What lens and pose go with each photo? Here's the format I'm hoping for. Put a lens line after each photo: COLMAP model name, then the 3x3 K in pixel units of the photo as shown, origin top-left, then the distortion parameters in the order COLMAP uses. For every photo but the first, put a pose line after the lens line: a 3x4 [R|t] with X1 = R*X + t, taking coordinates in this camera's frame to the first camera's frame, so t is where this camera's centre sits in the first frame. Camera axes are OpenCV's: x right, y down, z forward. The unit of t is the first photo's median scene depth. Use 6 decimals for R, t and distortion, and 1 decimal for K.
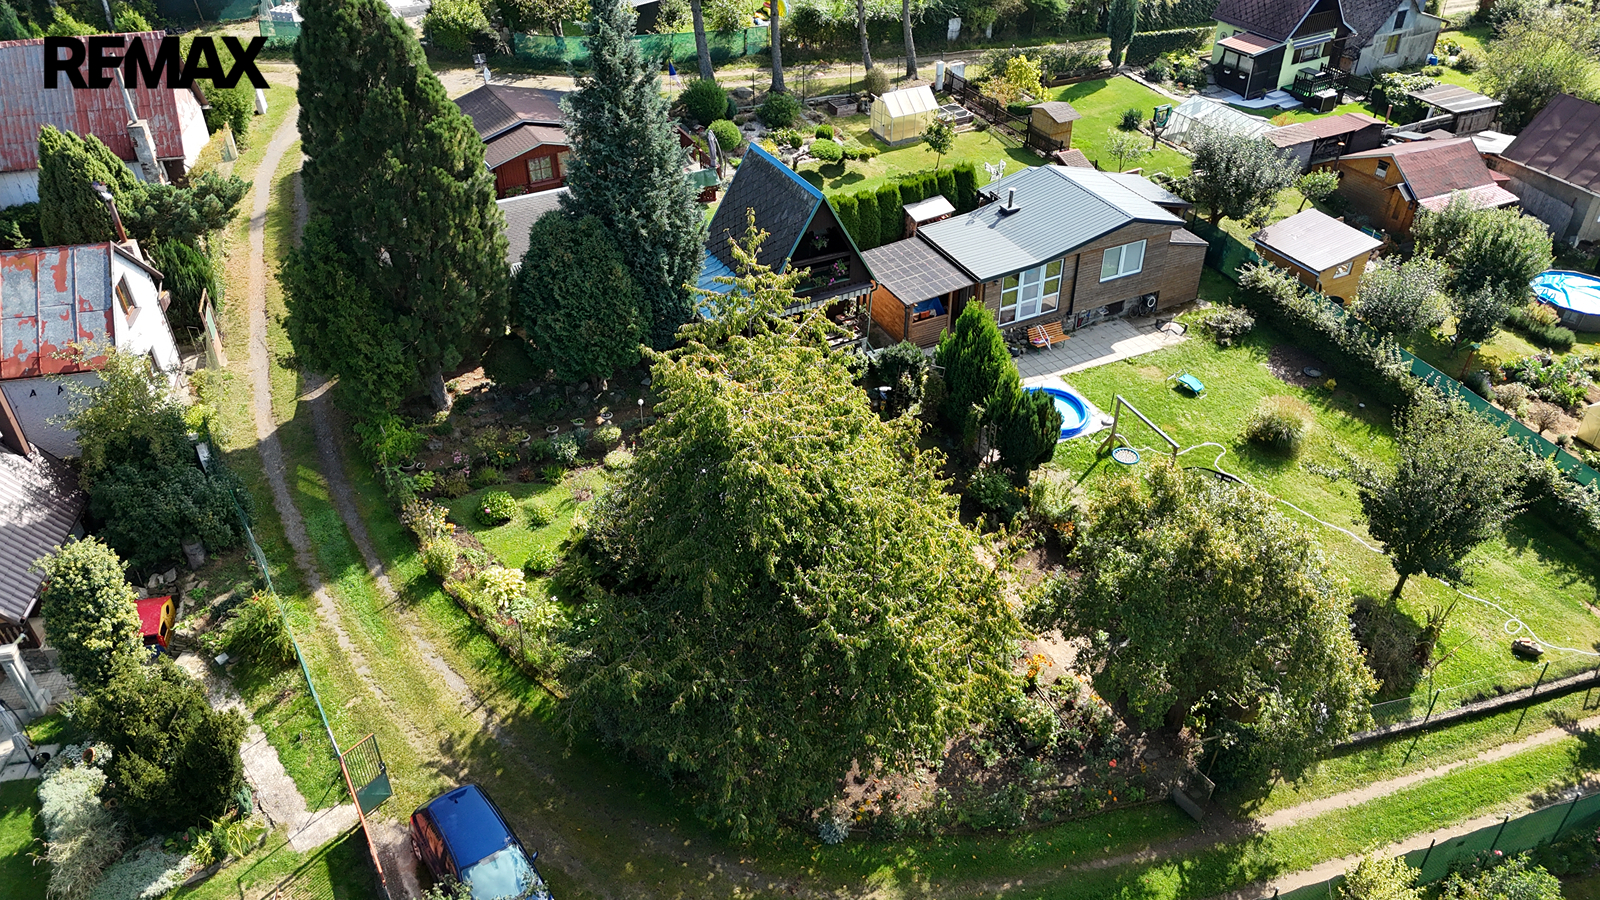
lens RADIAL K [[1175.4, 0, 801.8], [0, 1175.4, 448.4], [0, 0, 1]] dist [0.058441, -0.047405]
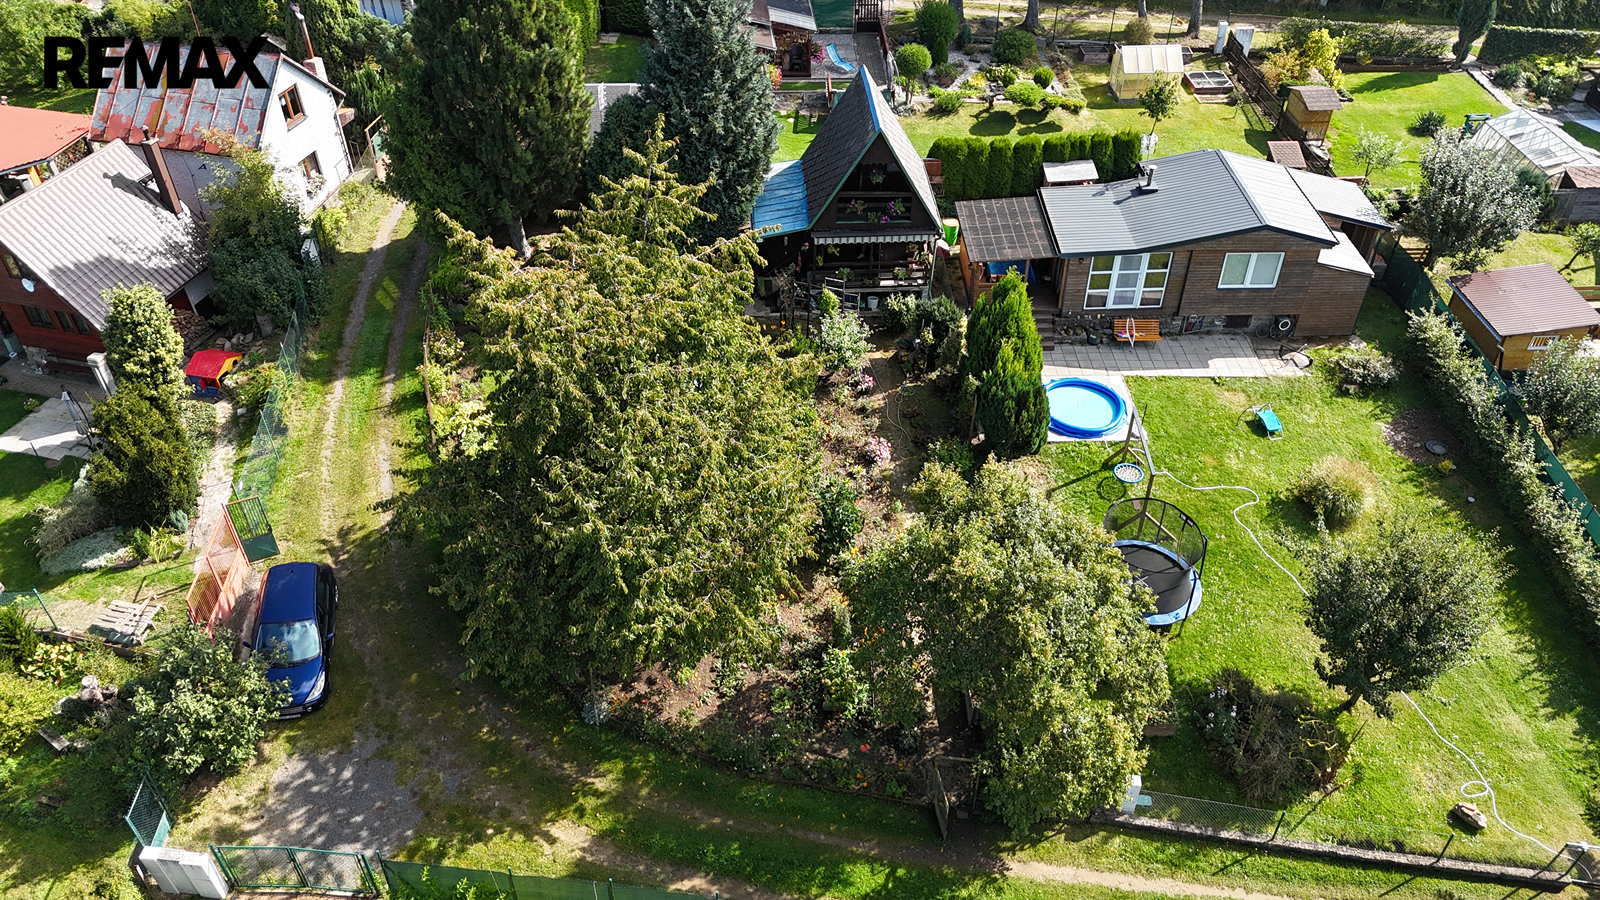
lens RADIAL K [[1175.4, 0, 801.8], [0, 1175.4, 448.4], [0, 0, 1]] dist [0.058441, -0.047405]
pose [[0.905239, 0.271957, -0.326469, 0.335487], [-0.251663, 0.962238, 0.103751, -0.042795], [0.342357, -0.011759, 0.939496, 0.051860]]
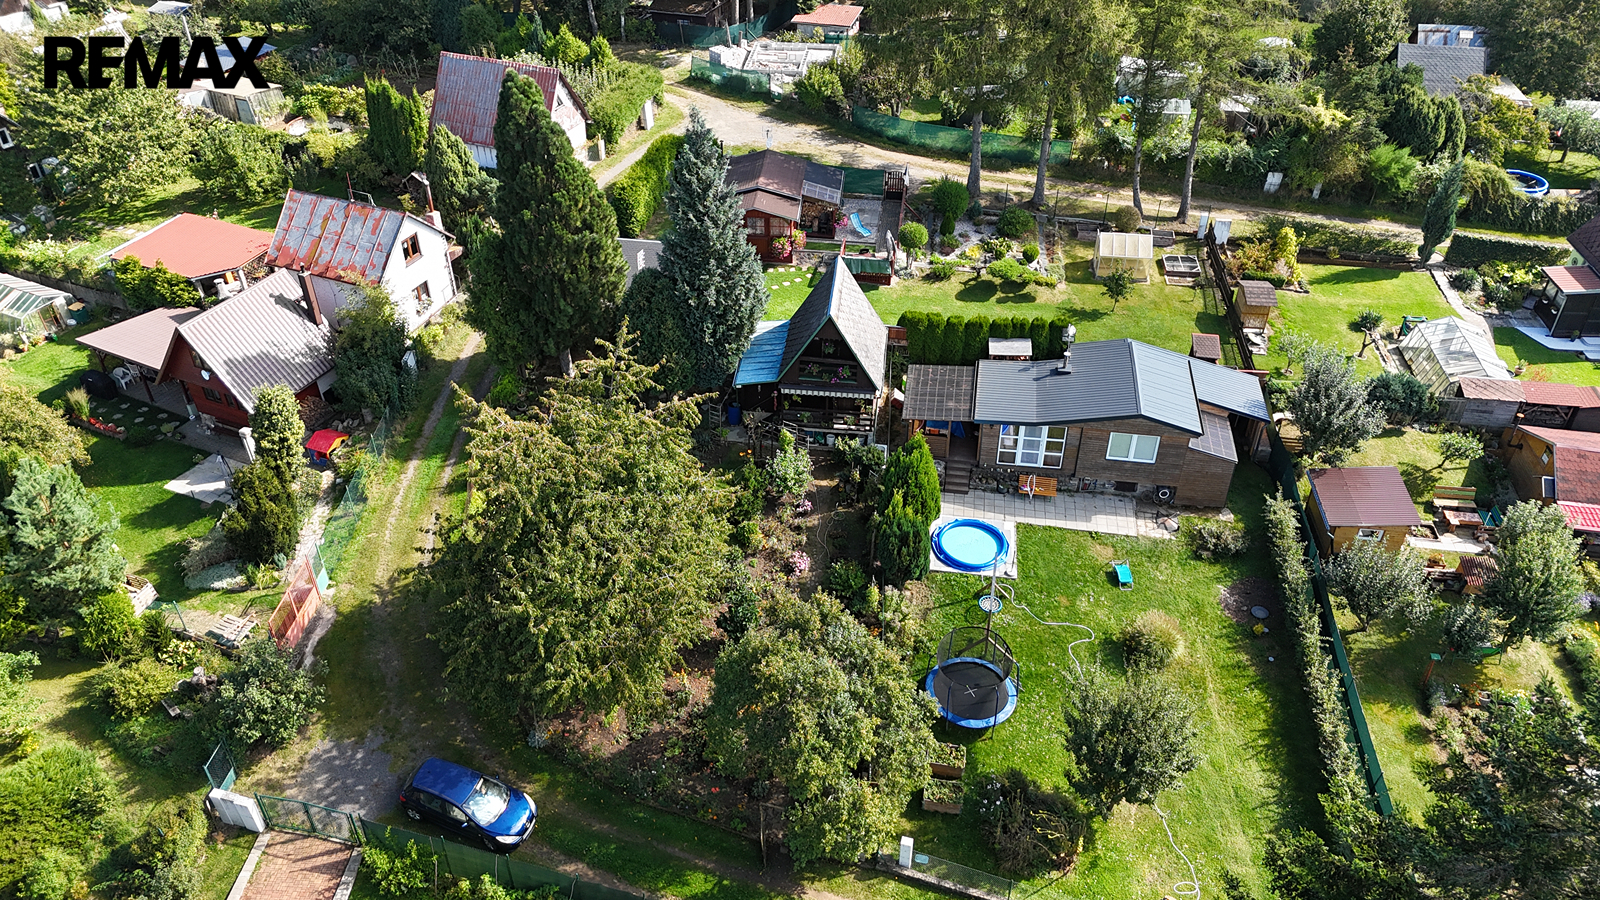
lens RADIAL K [[1171.2, 0, 800.0], [0, 1171.2, 450.0], [0, 0, 1]] dist [0.062792, -0.045064]
pose [[0.823953, 0.345222, -0.449359, 0.579308], [-0.337838, 0.935924, 0.099561, -0.184298], [0.454936, 0.069776, 0.887786, -0.114277]]
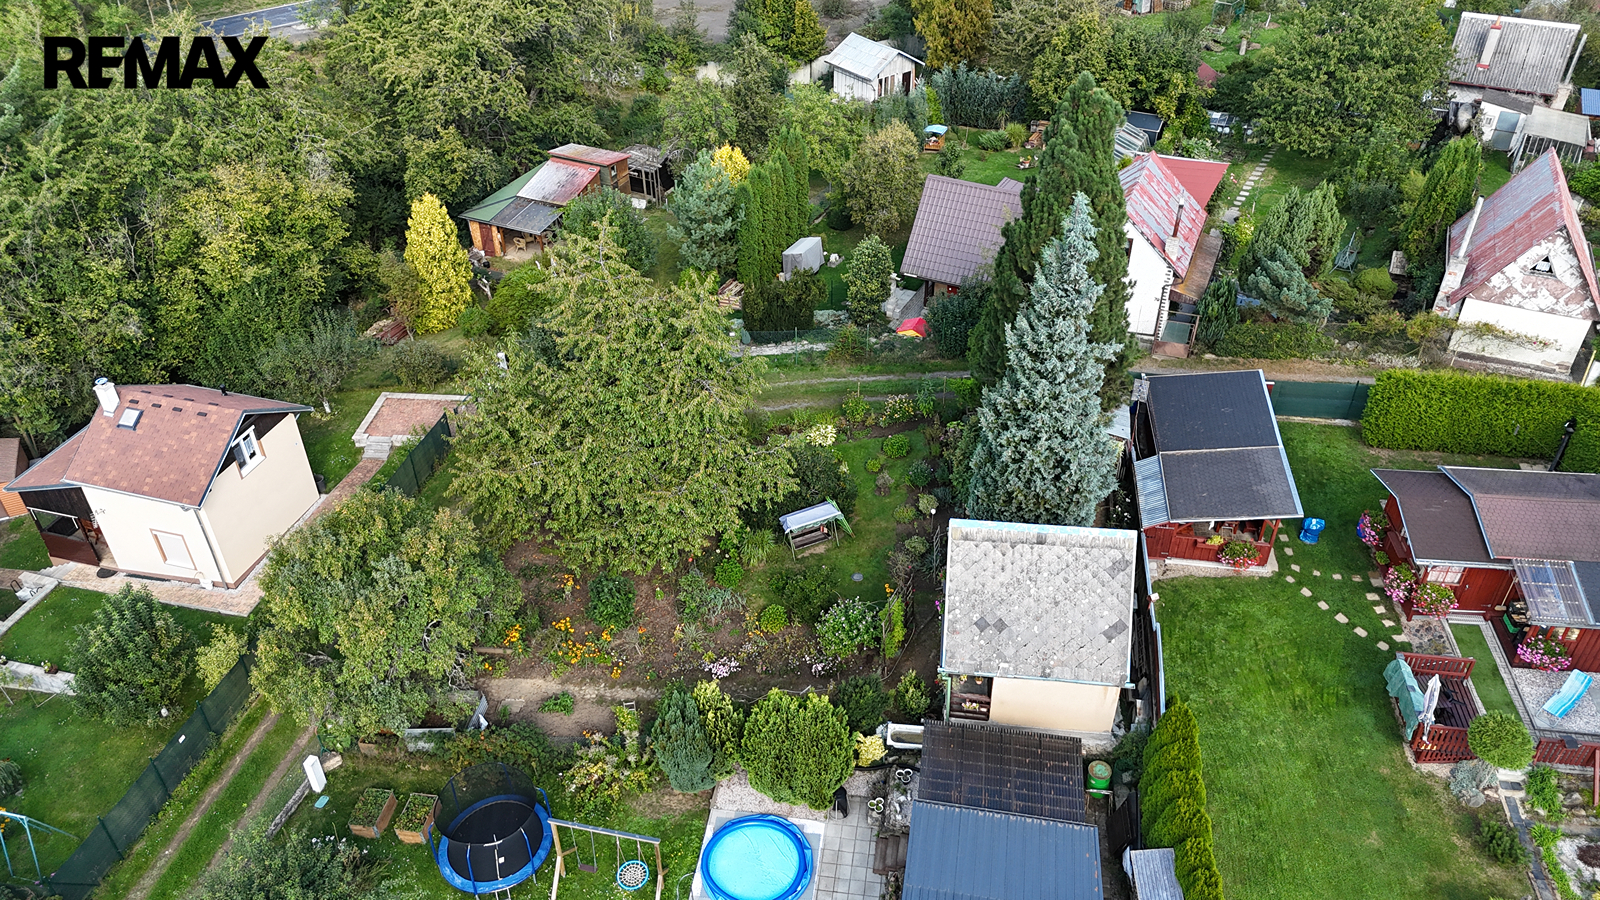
lens RADIAL K [[1171.2, 0, 800.0], [0, 1171.2, 450.0], [0, 0, 1]] dist [0.062792, -0.045064]
pose [[-0.580156, 0.493383, -0.648068, 0.590608], [-0.469124, 0.448023, 0.761051, -0.806371], [0.665839, 0.745552, -0.028465, 0.871542]]
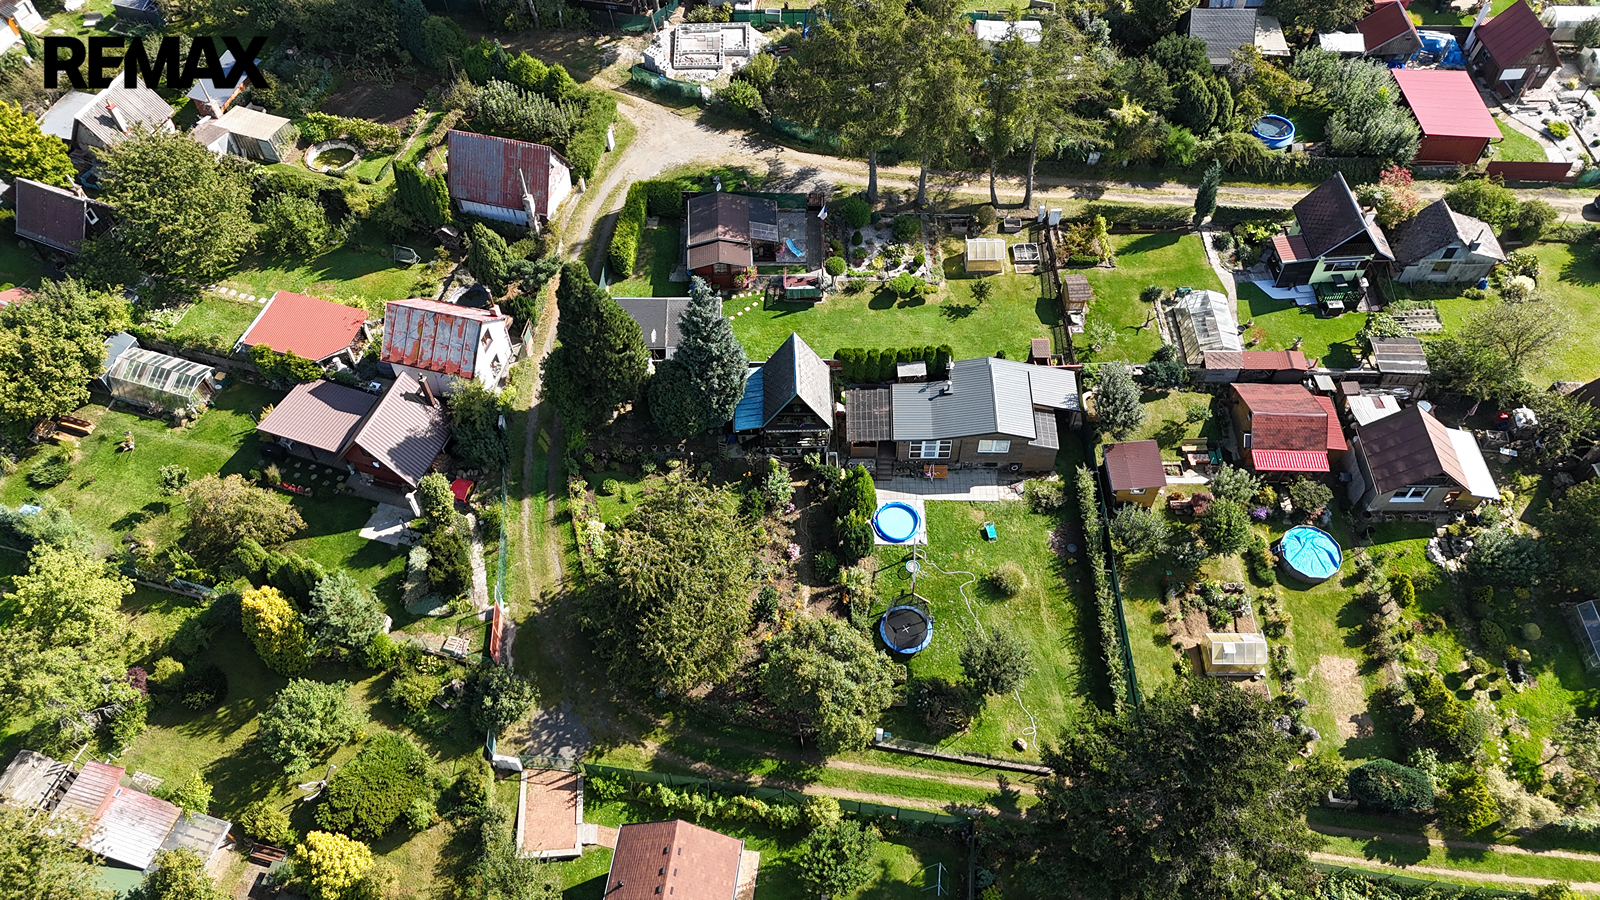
lens RADIAL K [[1154.3, 0, 797.7], [0, 1154.3, 452.1], [0, 0, 1]] dist [0.092556, -0.105846]
pose [[0.892744, 0.360843, -0.269815, 0.539483], [-0.259990, 0.901646, 0.345601, -0.746293], [0.367985, -0.238385, 0.898755, -0.688503]]
